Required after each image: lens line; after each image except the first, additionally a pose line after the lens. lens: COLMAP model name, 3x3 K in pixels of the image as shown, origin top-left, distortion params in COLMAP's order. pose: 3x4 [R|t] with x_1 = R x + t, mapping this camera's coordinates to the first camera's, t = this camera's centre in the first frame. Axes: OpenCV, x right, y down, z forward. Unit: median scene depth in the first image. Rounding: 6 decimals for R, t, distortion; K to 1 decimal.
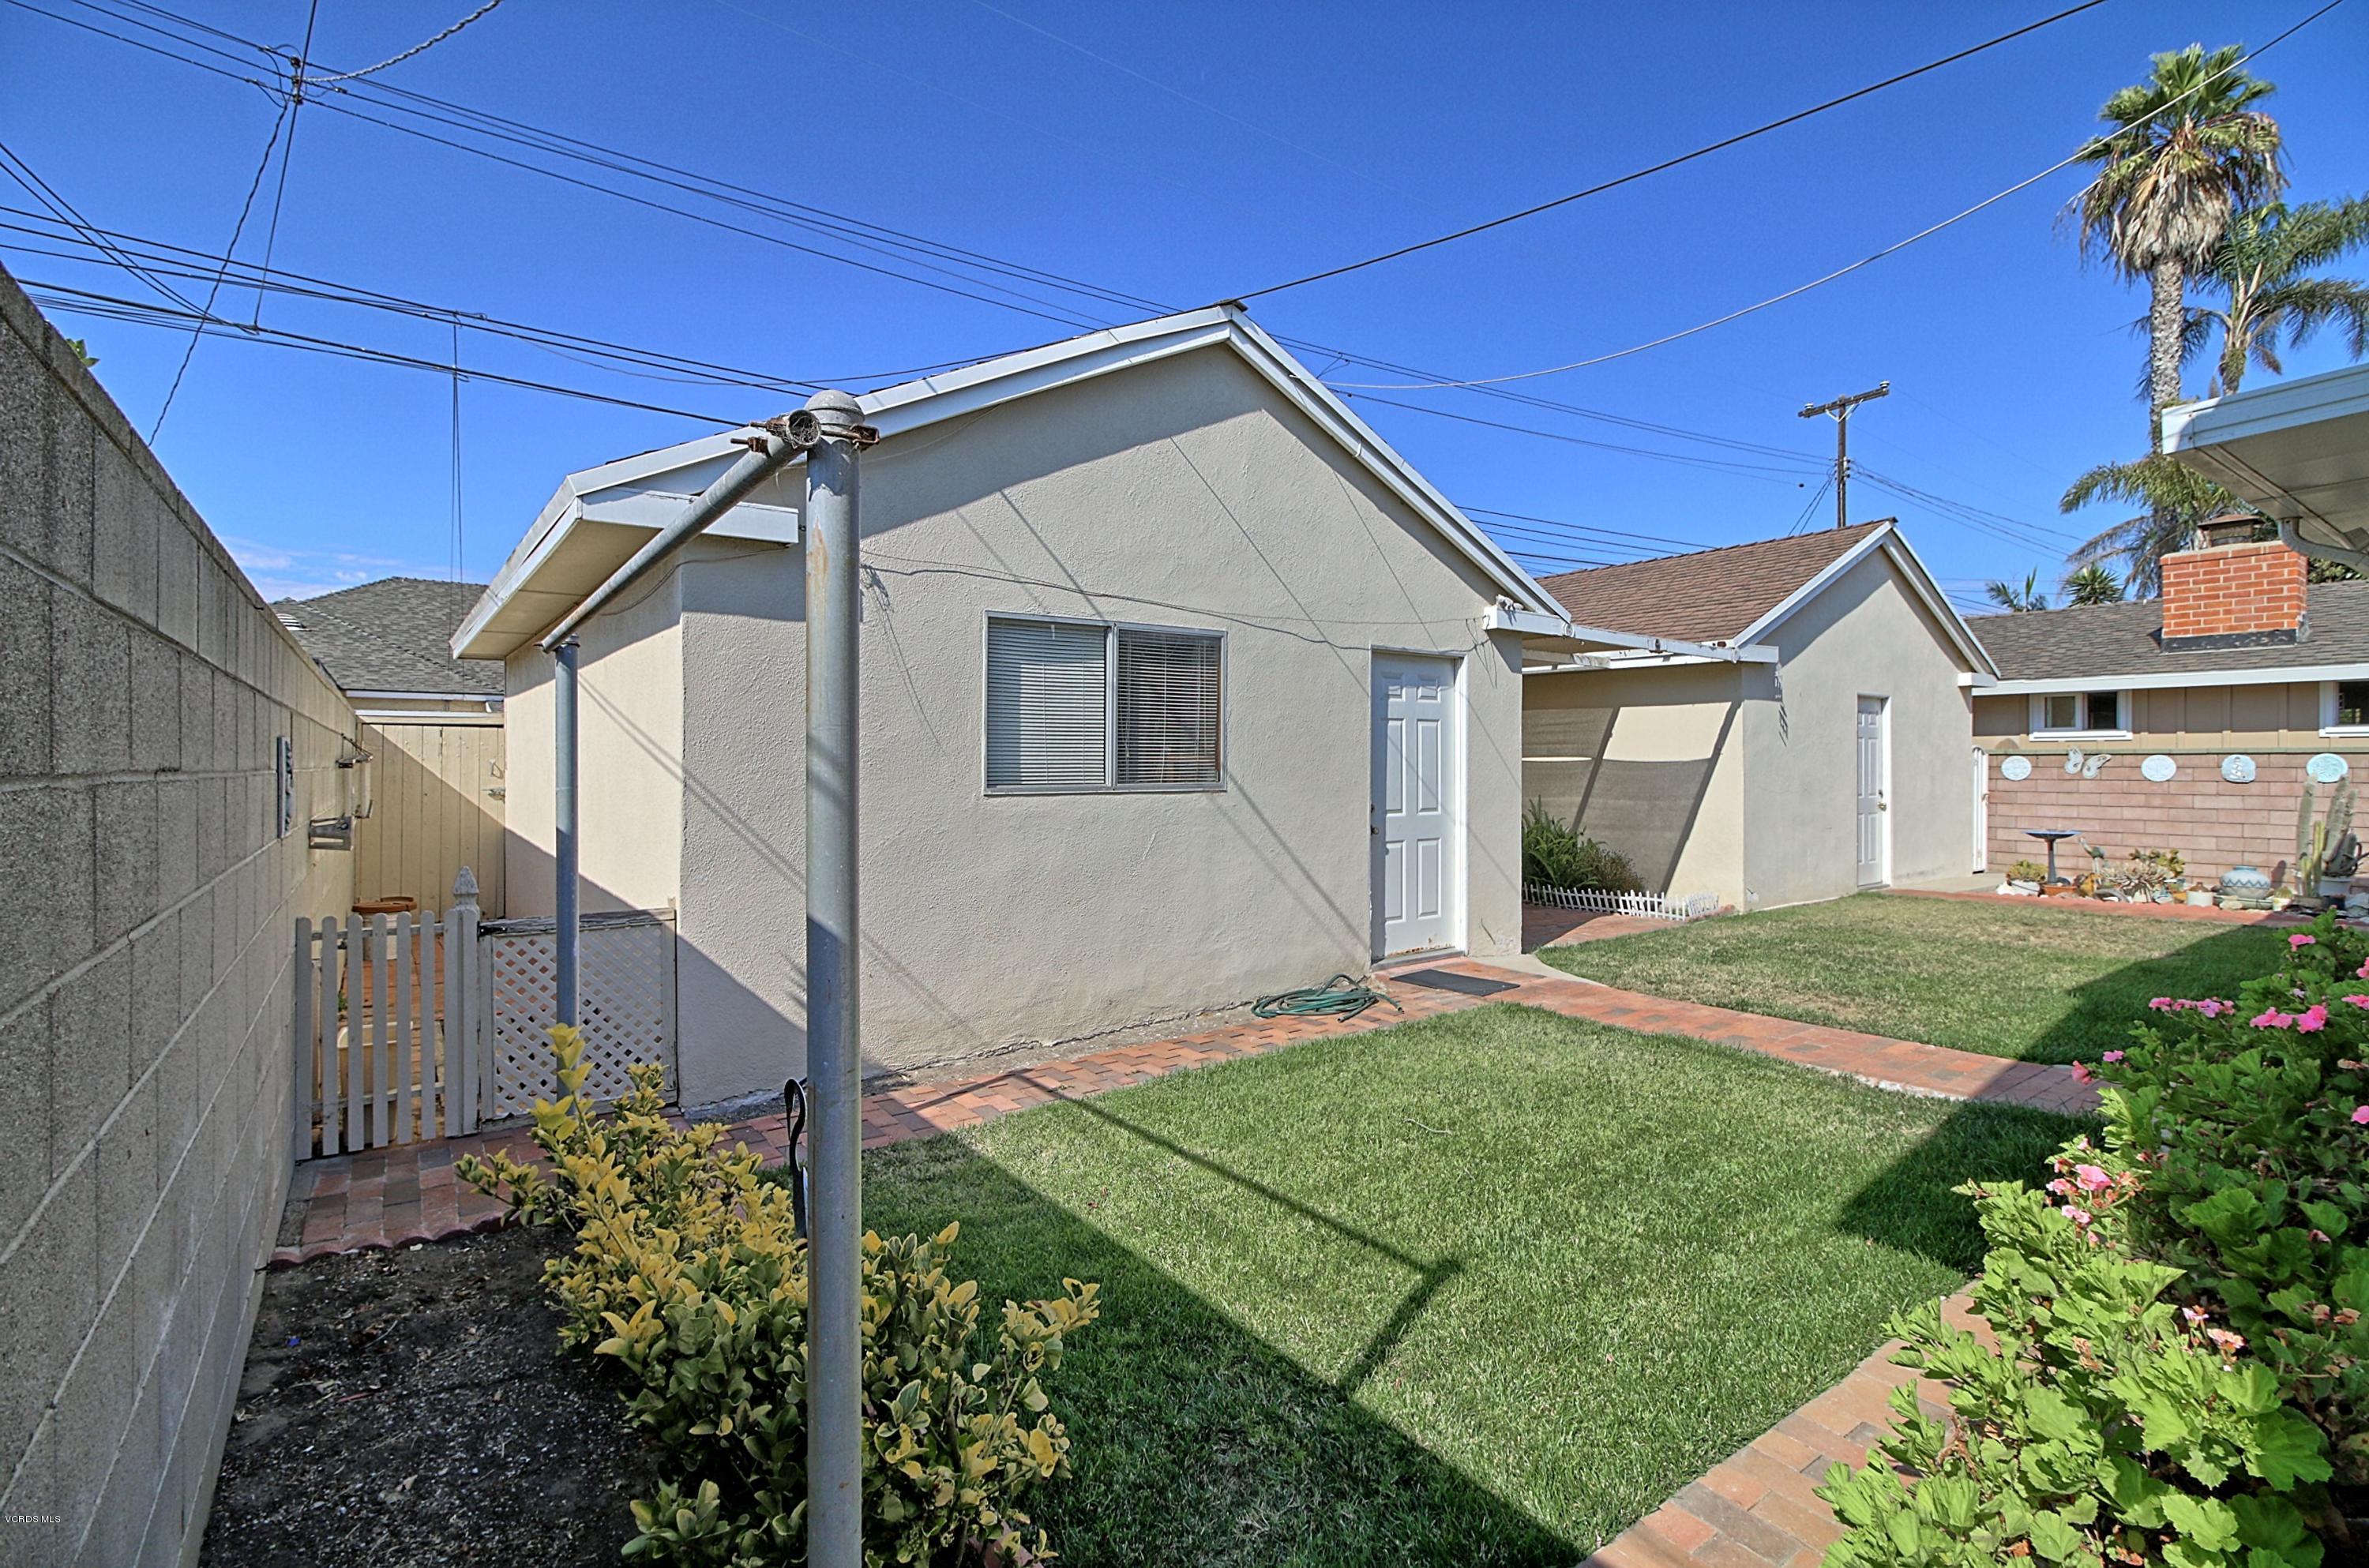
lens RADIAL K [[1106.5, 0, 1186.9], [0, 1106.5, 771.1], [0, 0, 1]] dist [0.006512, -0.000050]
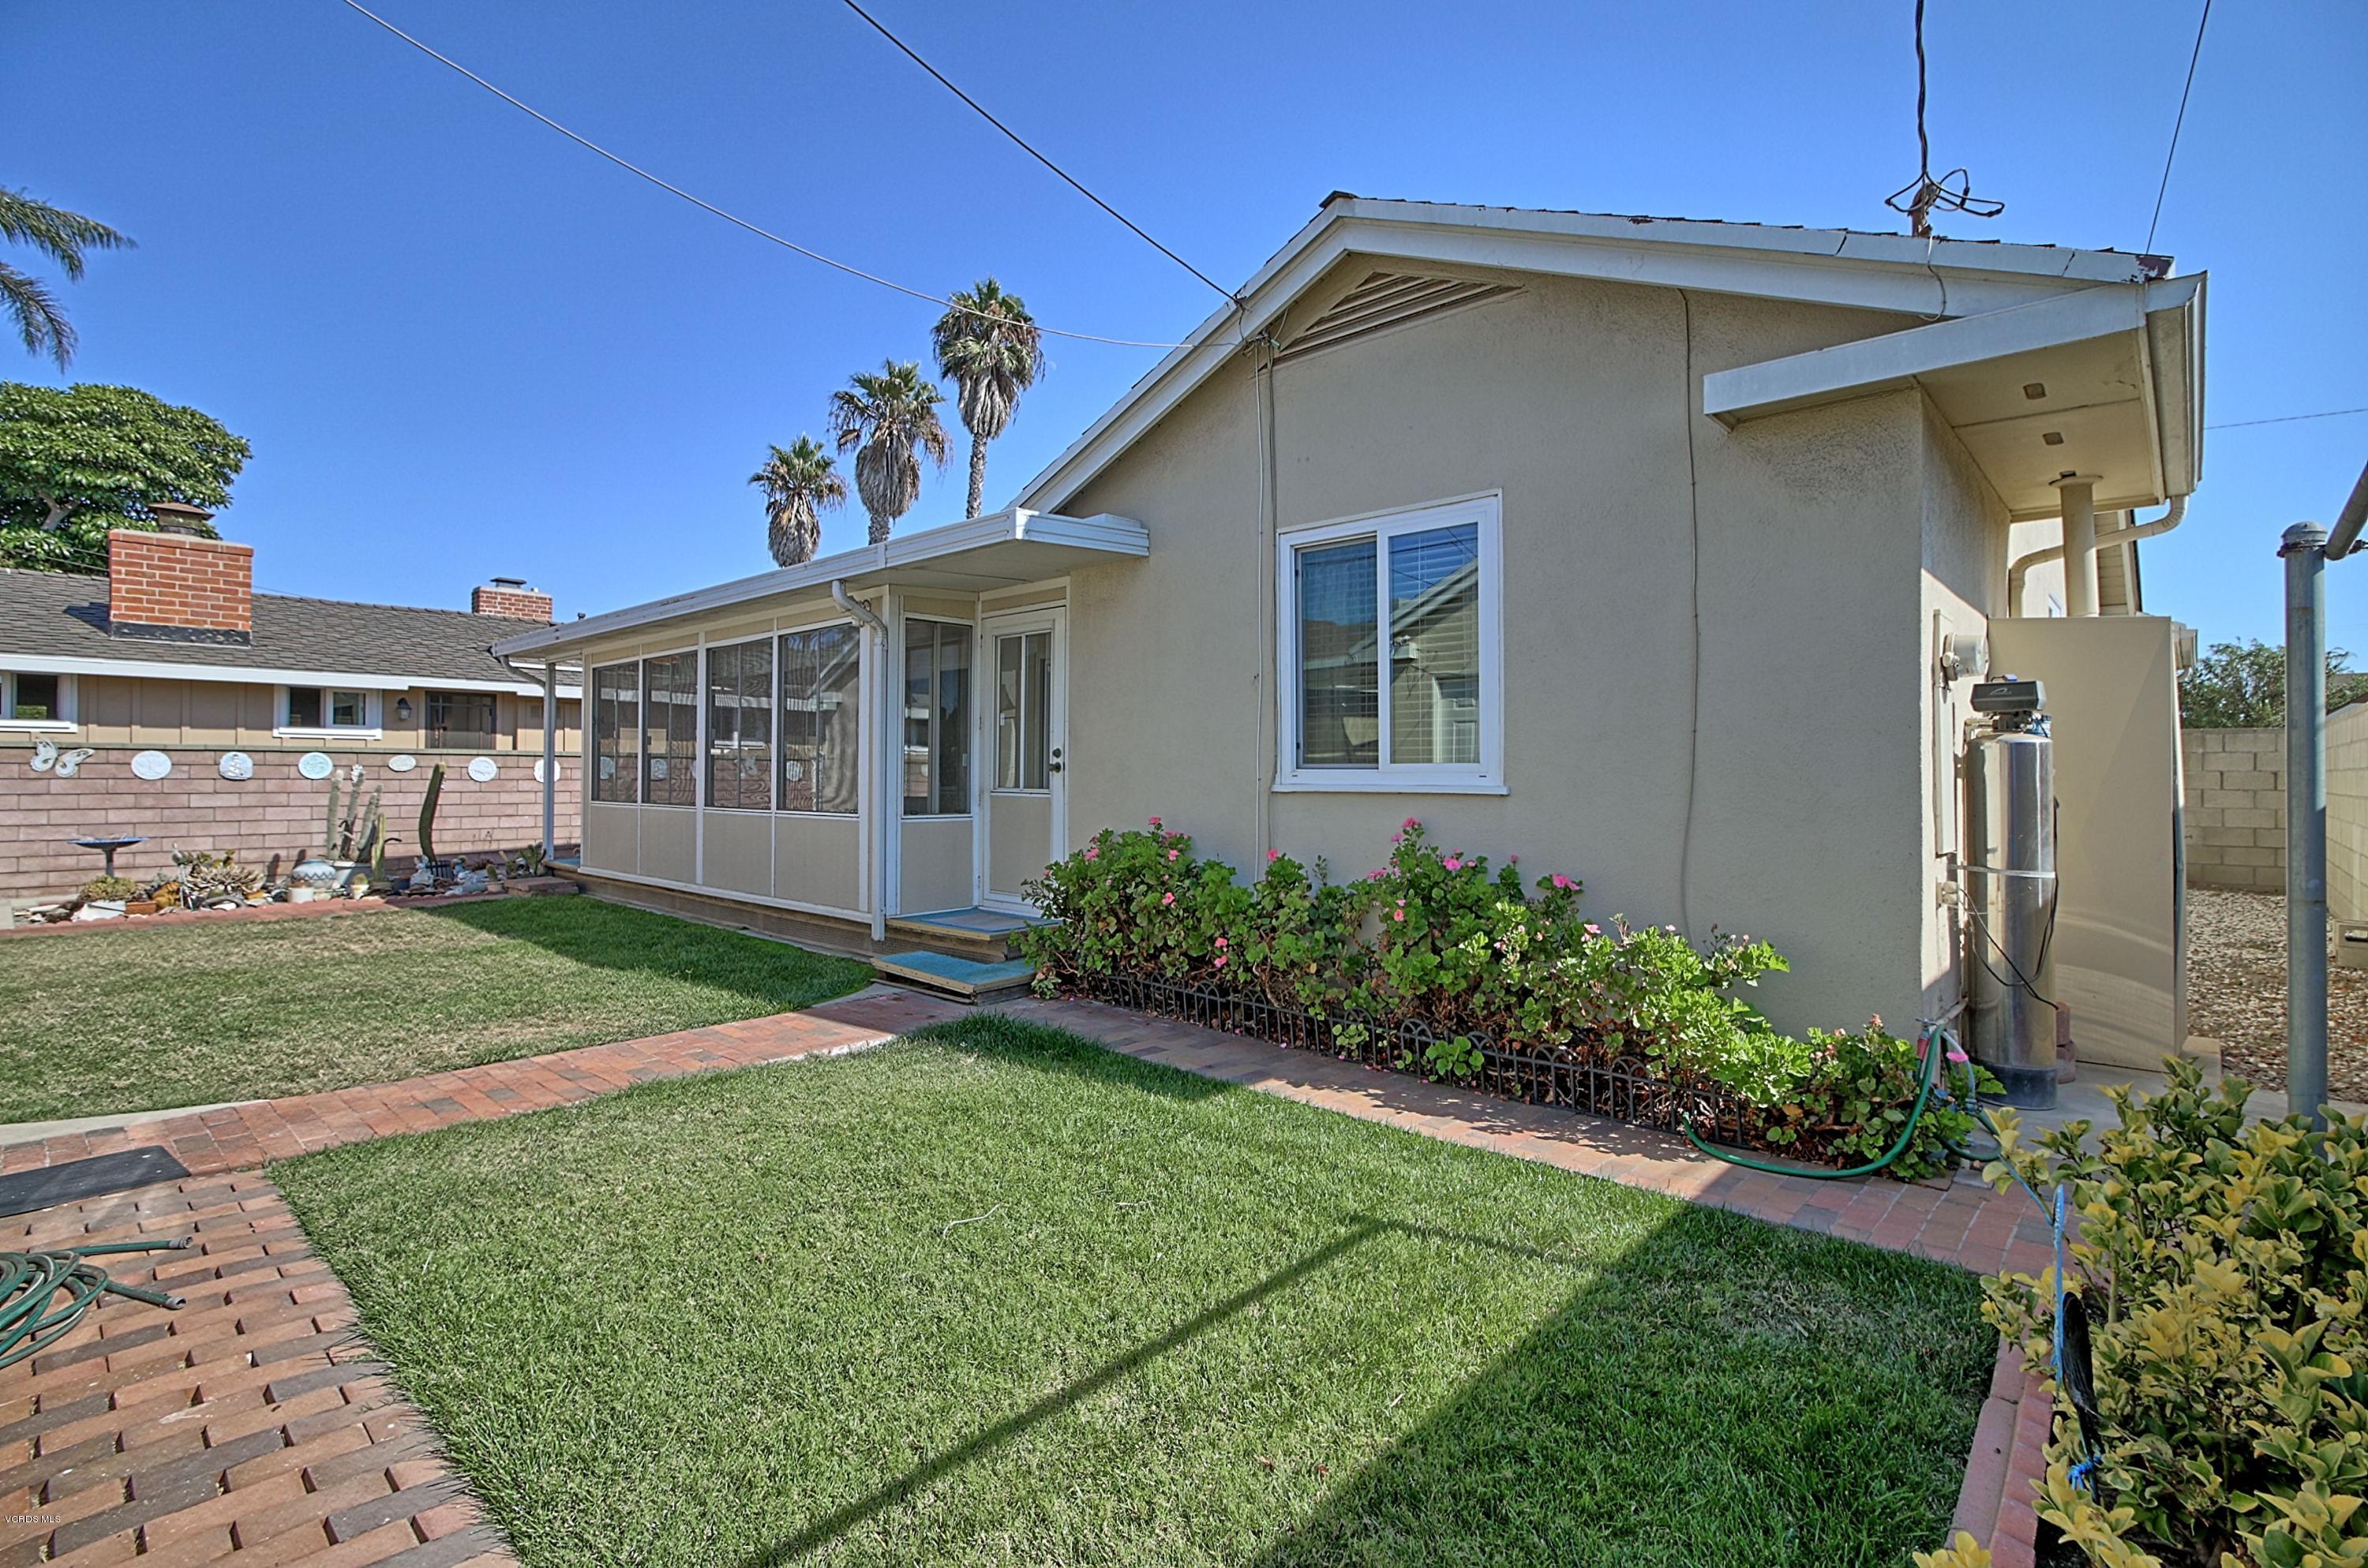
lens RADIAL K [[1106.0, 0, 1193.6], [0, 1106.0, 776.7], [0, 0, 1]] dist [0.006512, -0.000050]
pose [[-0.200882, -0.001775, 0.979614, -0.191868], [0.002621, 0.999994, 0.002349, 0.007053], [-0.979612, 0.003040, -0.200876, 0.347806]]
